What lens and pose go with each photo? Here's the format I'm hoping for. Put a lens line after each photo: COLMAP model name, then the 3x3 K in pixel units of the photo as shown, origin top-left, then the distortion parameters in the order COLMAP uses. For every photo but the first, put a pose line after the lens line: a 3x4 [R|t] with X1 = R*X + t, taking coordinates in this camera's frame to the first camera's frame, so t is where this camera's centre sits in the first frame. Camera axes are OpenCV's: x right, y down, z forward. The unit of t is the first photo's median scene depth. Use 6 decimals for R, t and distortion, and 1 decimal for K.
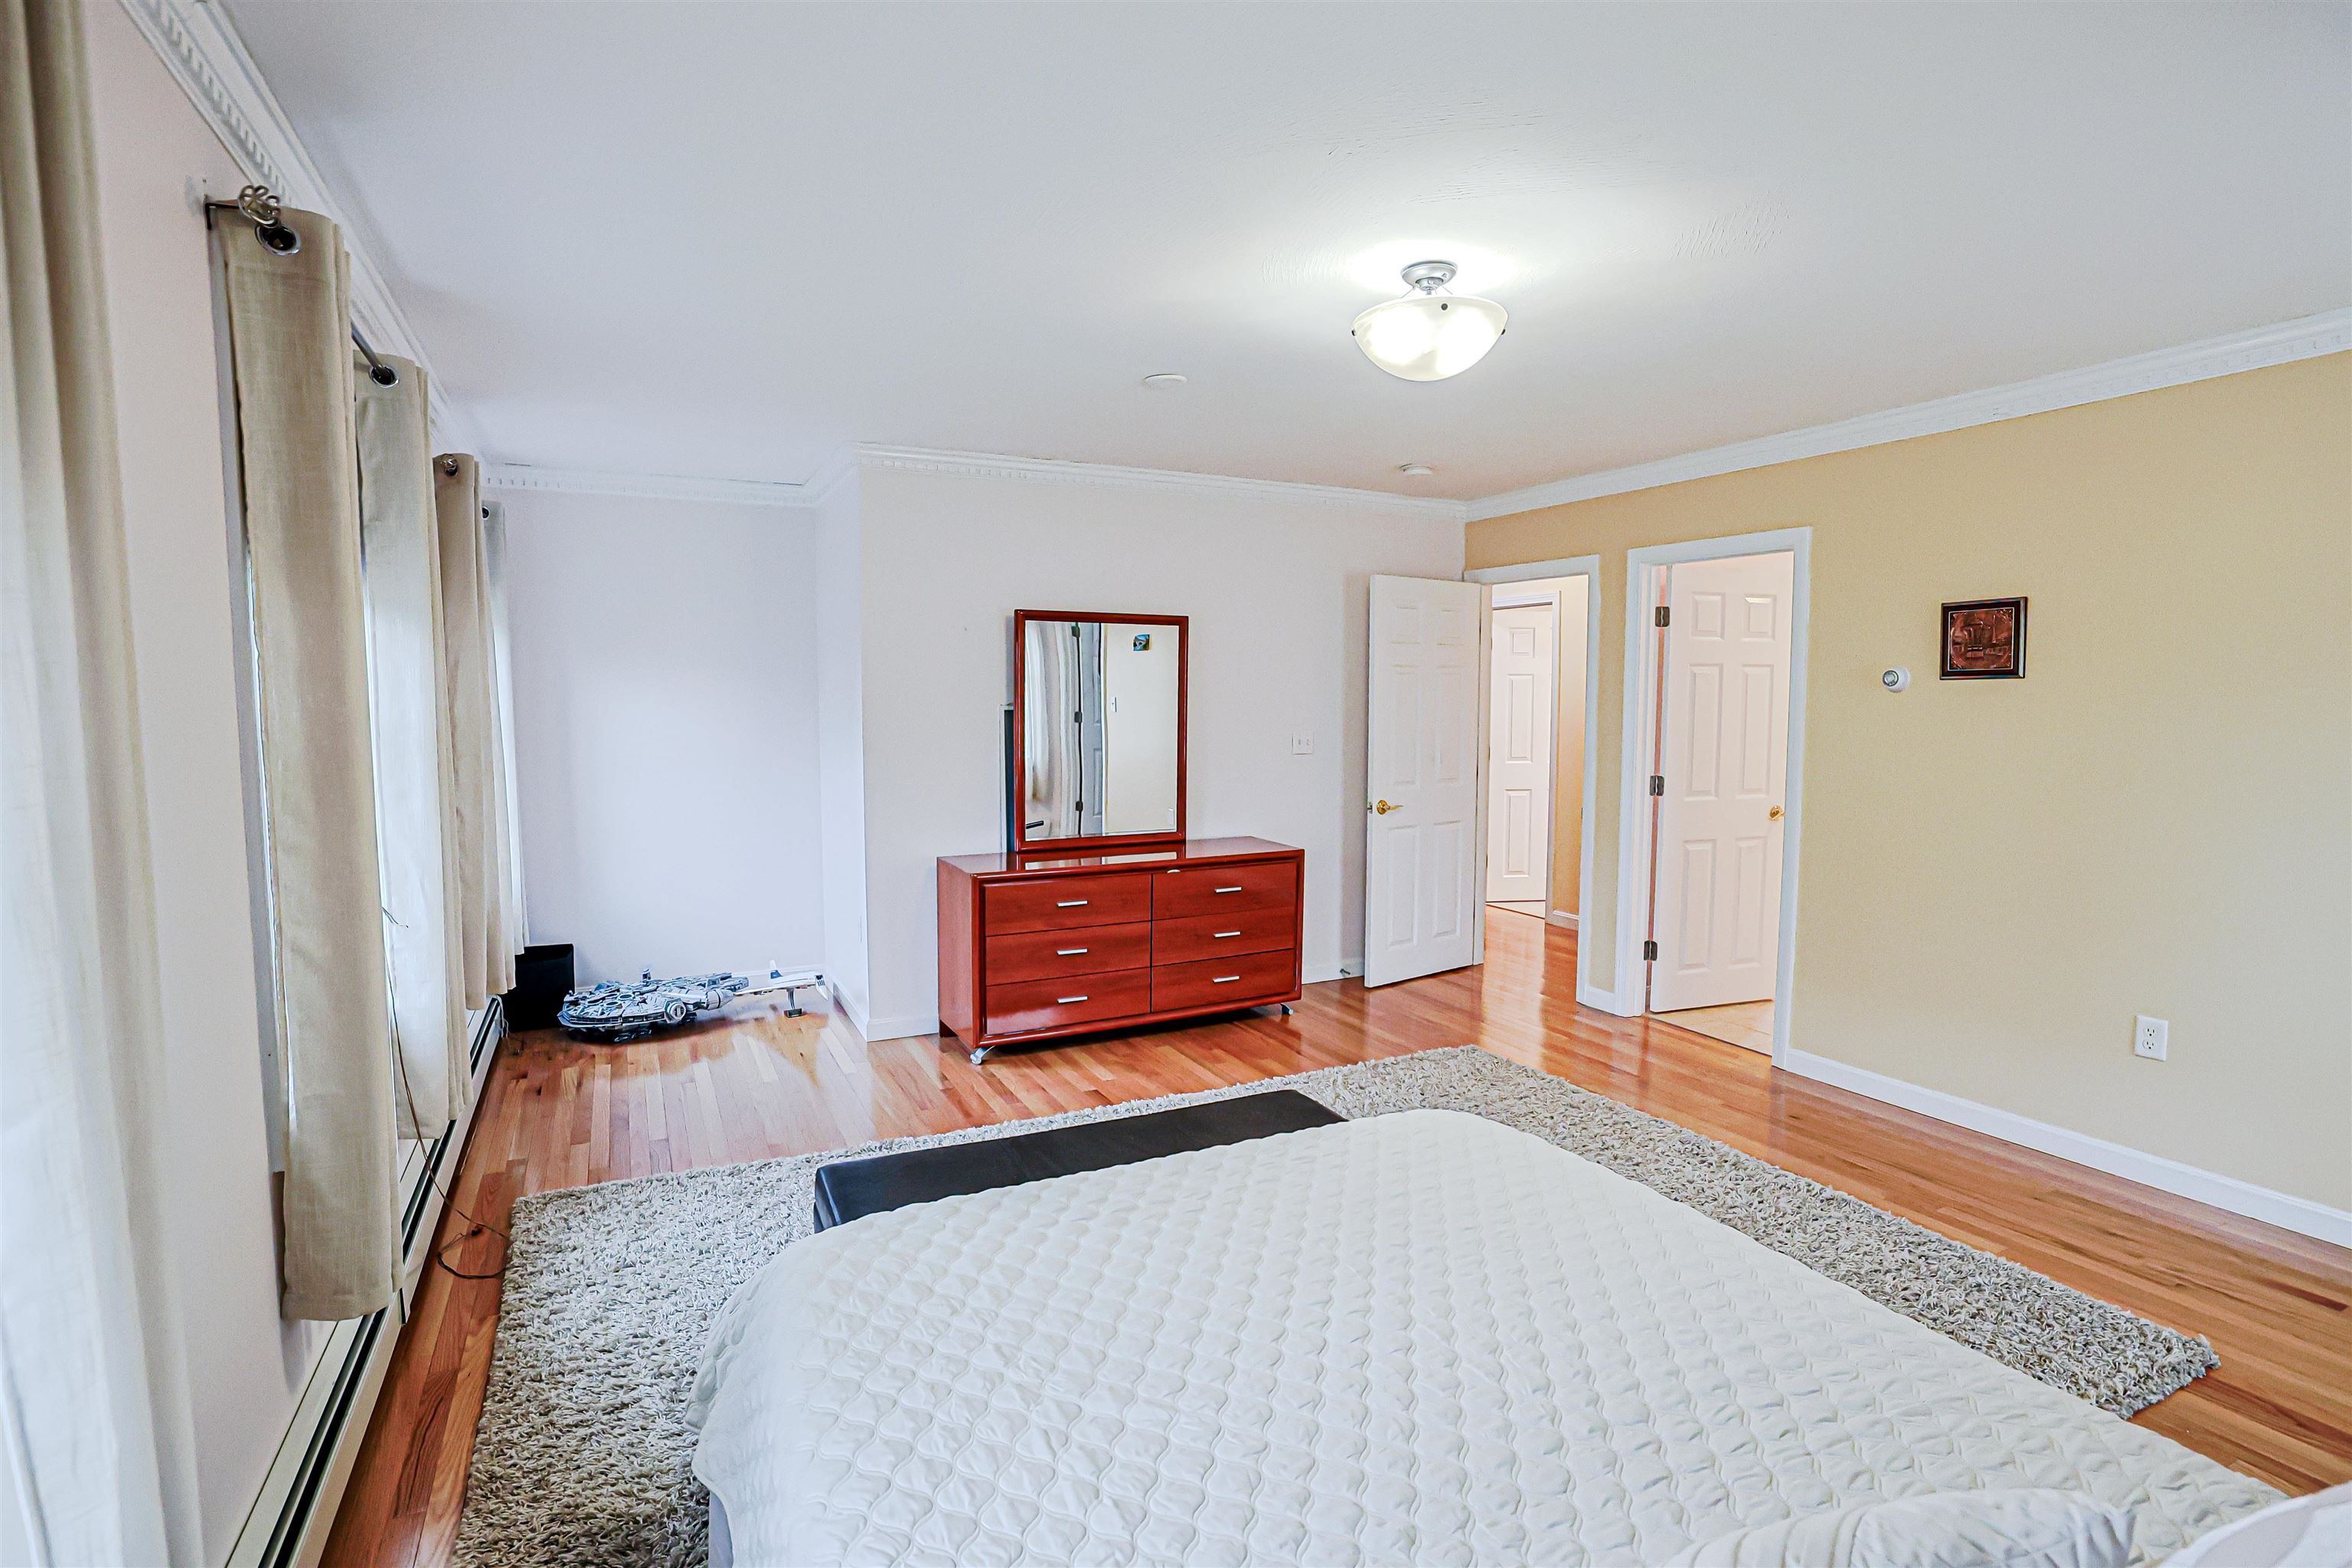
lens RADIAL K [[1091.3, 0, 1195.0], [0, 1091.3, 772.6], [0, 0, 1]] dist [-0.038584, 0.013789]
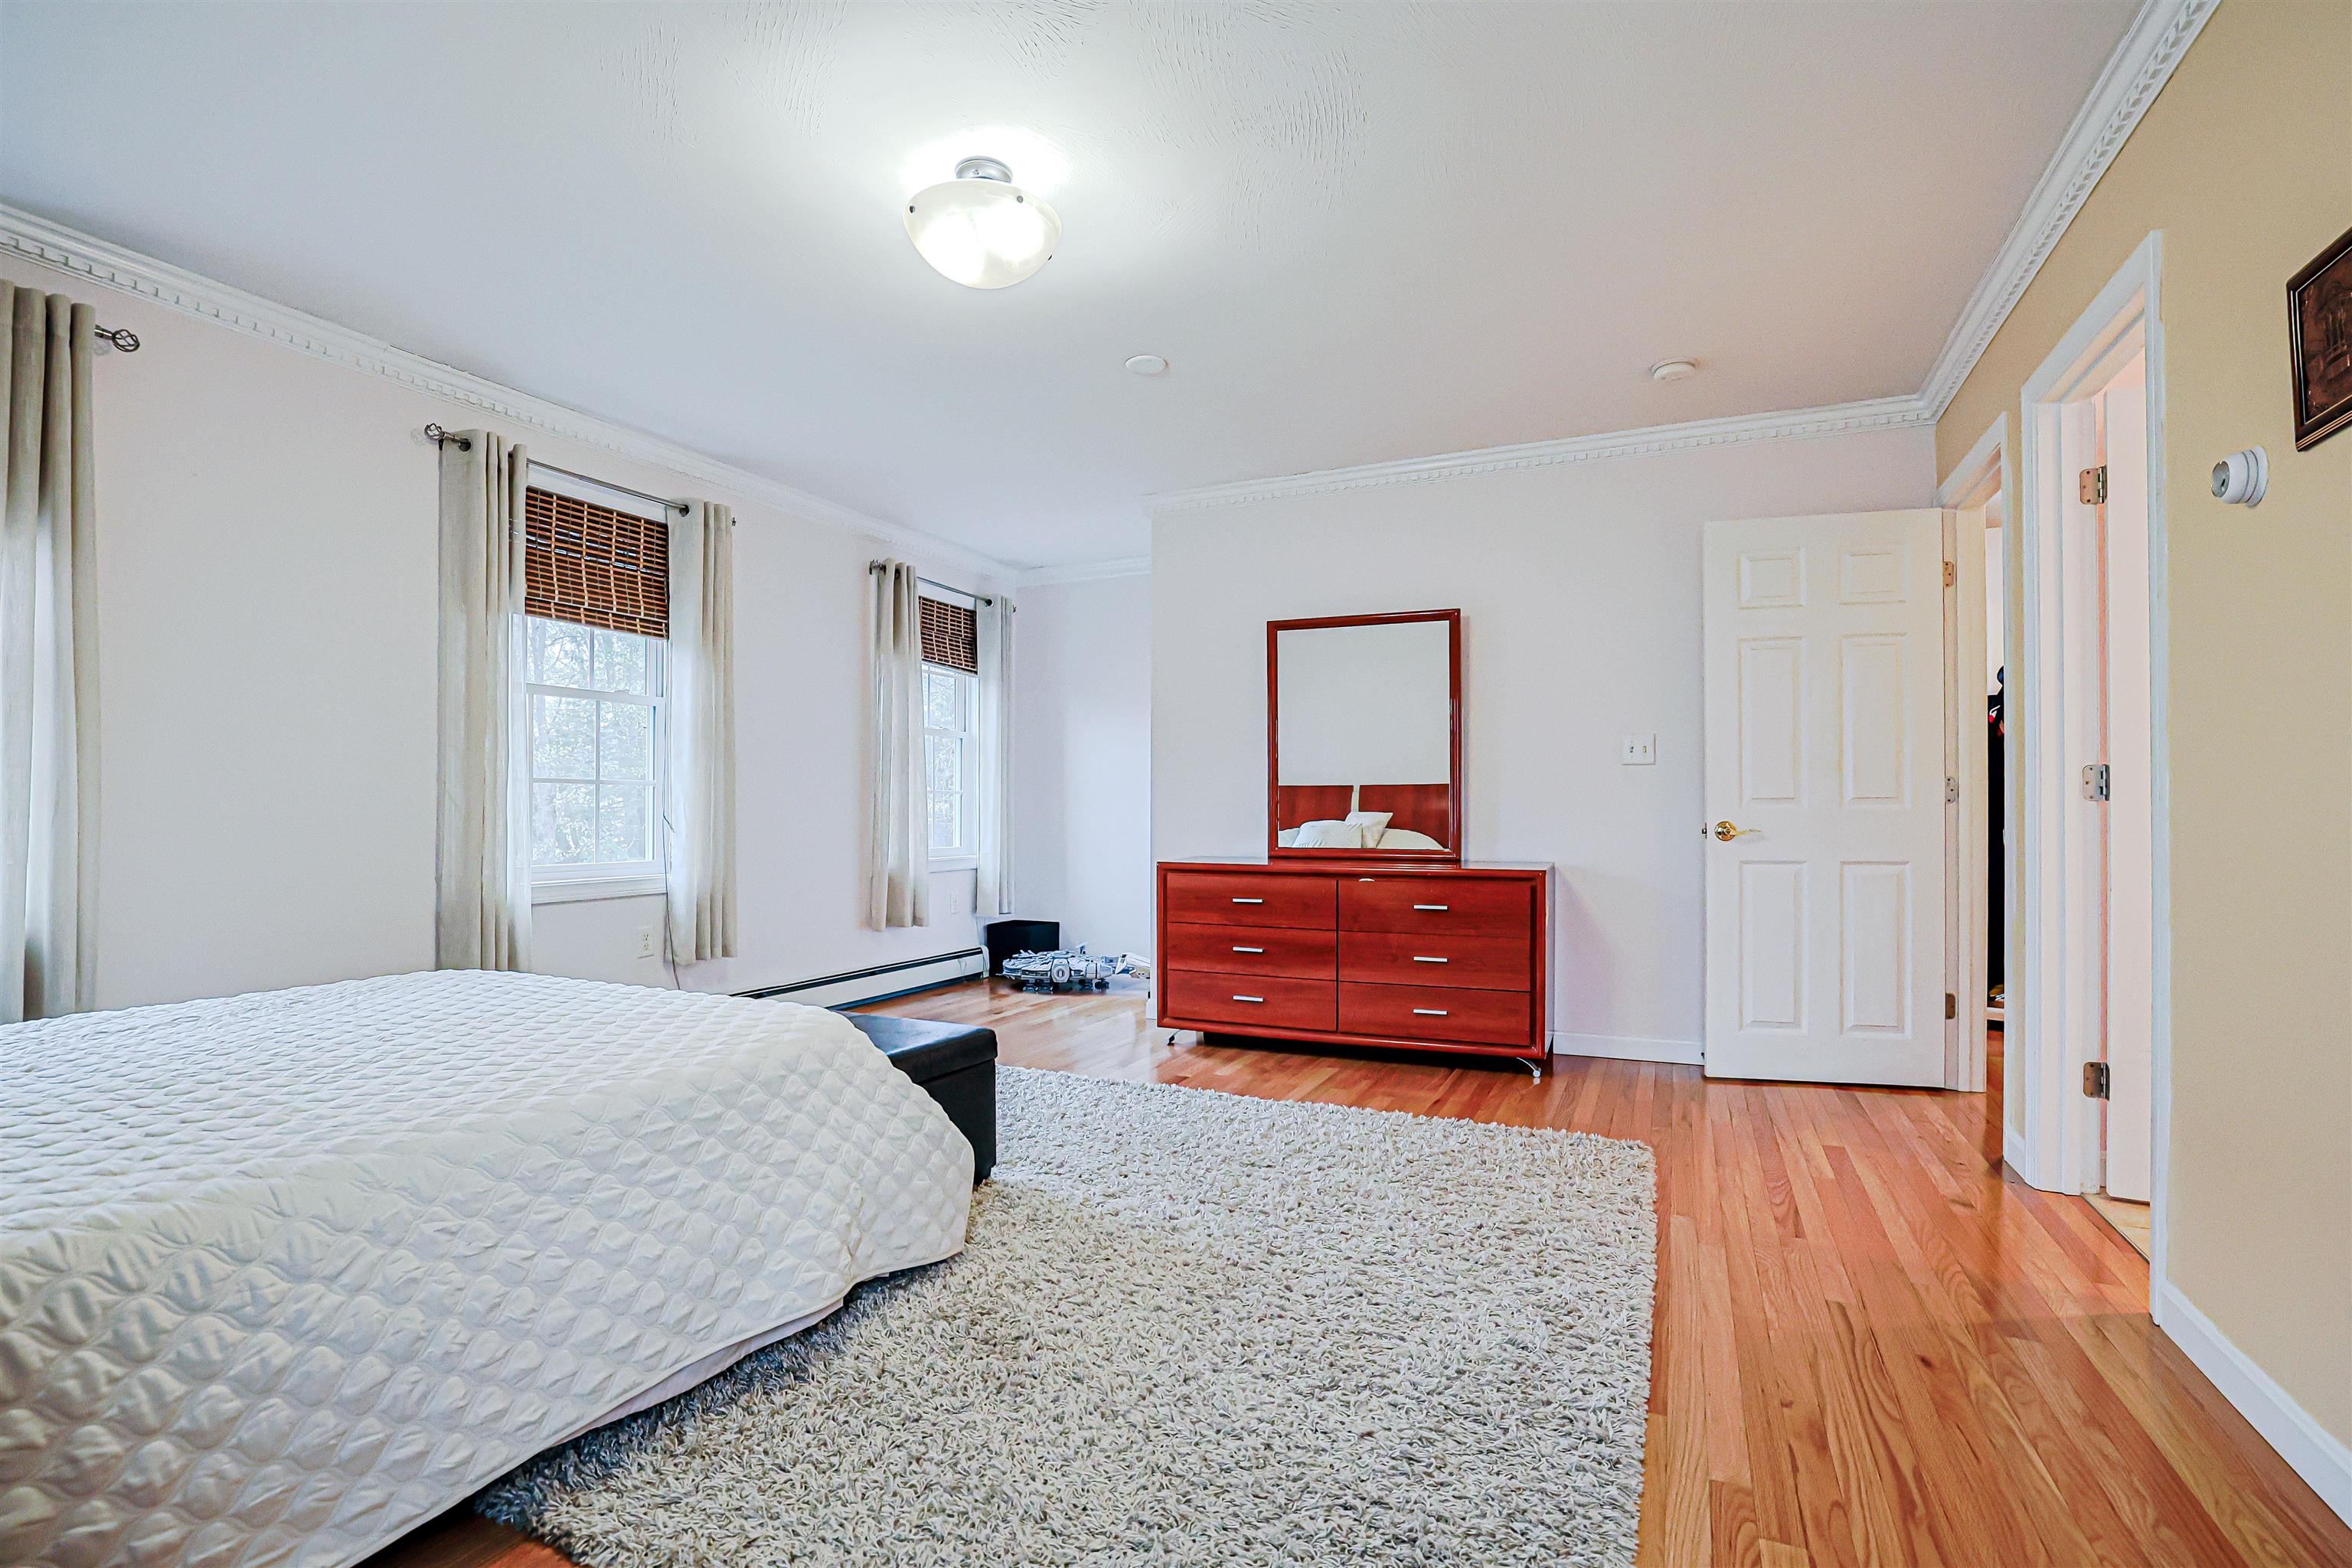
lens RADIAL K [[1091.3, 0, 1196.3], [0, 1091.3, 806.5], [0, 0, 1]] dist [-0.038584, 0.013789]
pose [[0.633853, -0.005452, -0.773434, 0.596107], [-0.049506, 0.997639, -0.047604, 0.079014], [0.771867, 0.068464, 0.632087, 0.307347]]
